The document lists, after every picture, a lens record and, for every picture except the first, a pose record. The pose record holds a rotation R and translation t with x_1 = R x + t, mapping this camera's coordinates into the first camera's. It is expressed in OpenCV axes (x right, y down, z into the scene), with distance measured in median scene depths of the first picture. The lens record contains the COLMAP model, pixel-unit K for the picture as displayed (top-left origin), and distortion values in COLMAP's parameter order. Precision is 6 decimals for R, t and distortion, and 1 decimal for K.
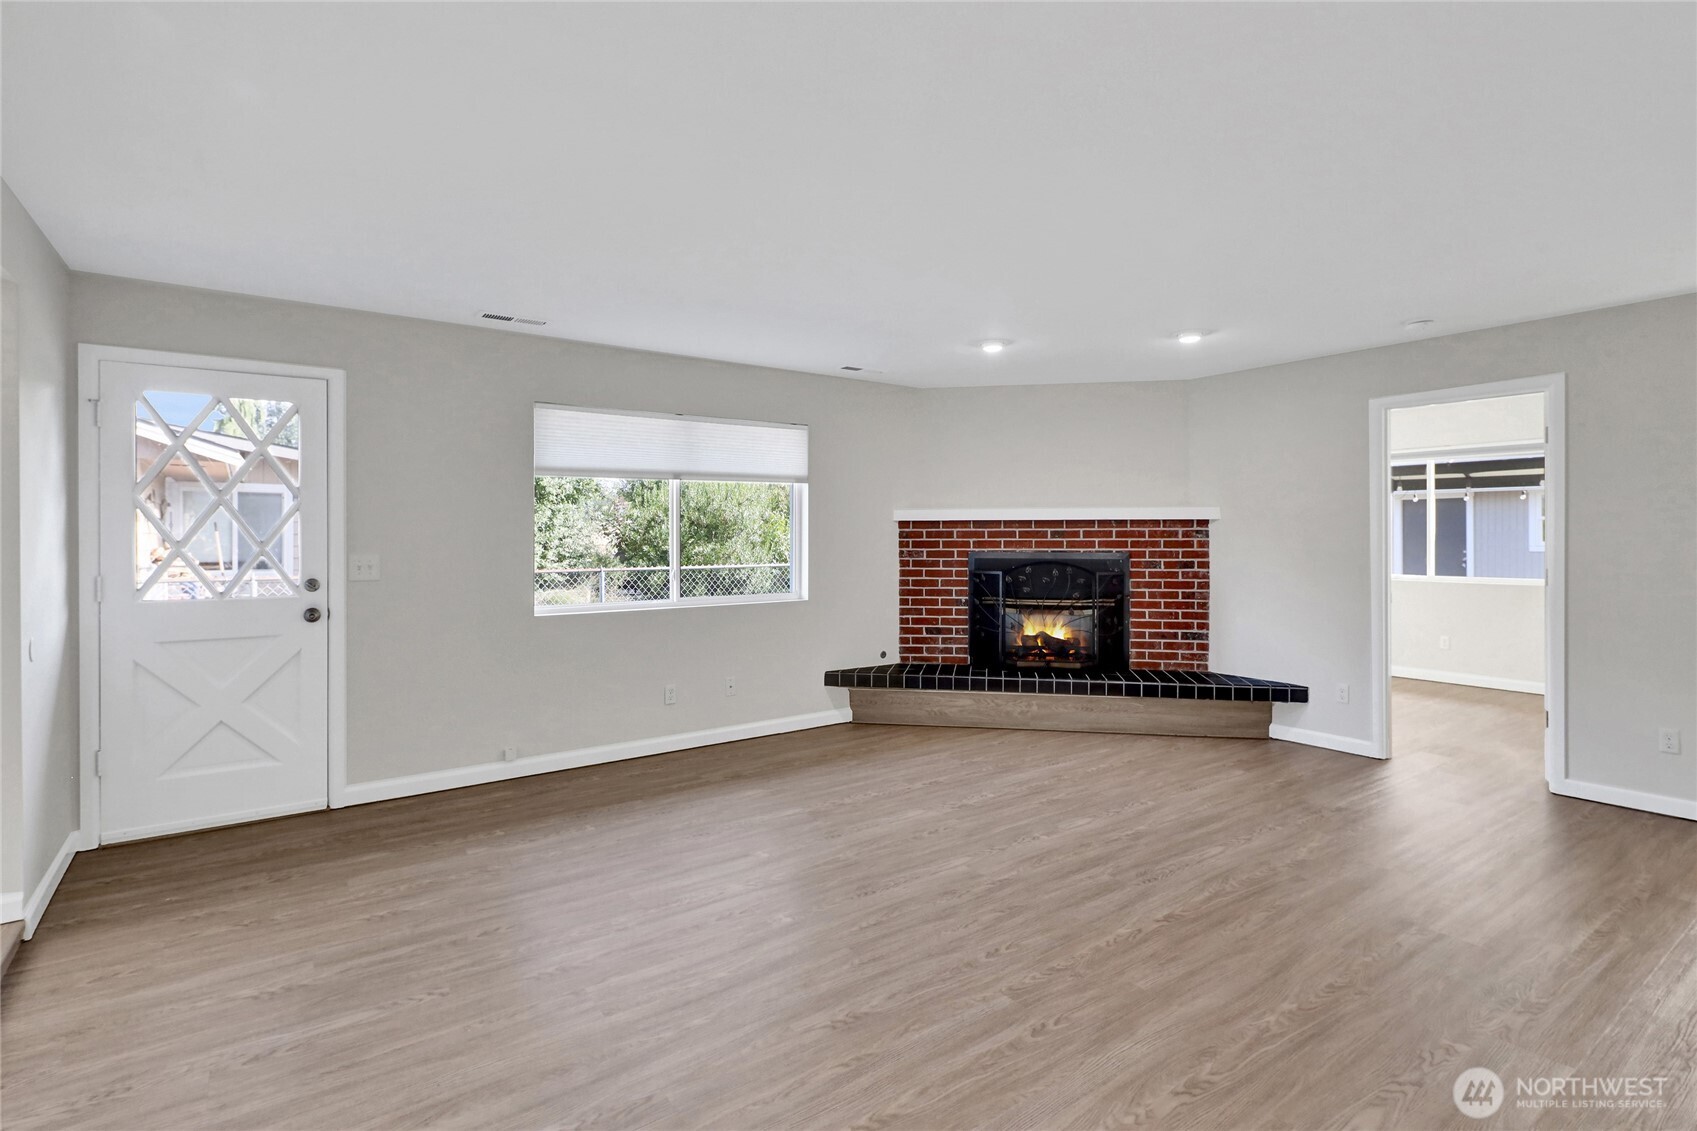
lens RADIAL K [[829.2, 0, 842.3], [0, 829.2, 533.8], [0, 0, 1]] dist [0.004110, -0.001753]
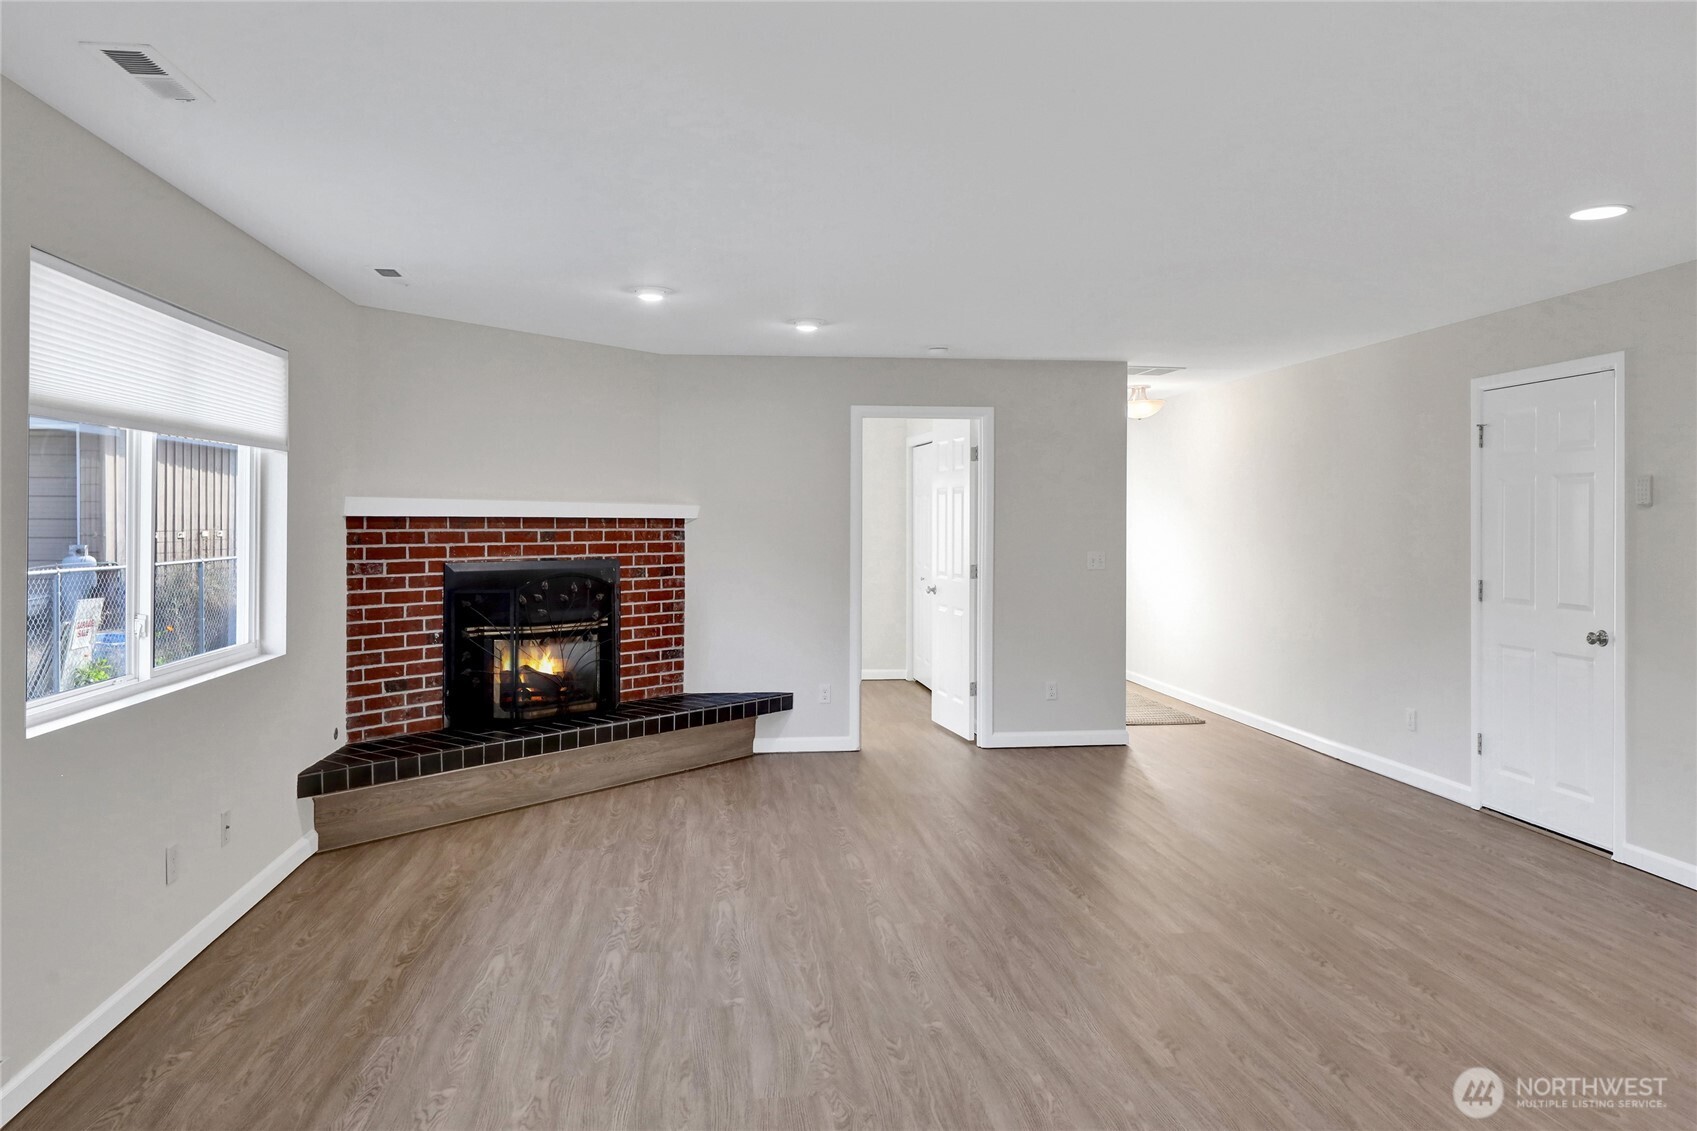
lens RADIAL K [[1180.9, 0, 824.8], [0, 1180.9, 522.0], [0, 0, 1]] dist [0.002824, -0.001402]
pose [[0.478694, 0.003922, 0.877973, -0.572153], [-0.004600, 0.999988, -0.001959, -0.011885], [-0.877970, -0.003101, 0.478706, 0.273996]]
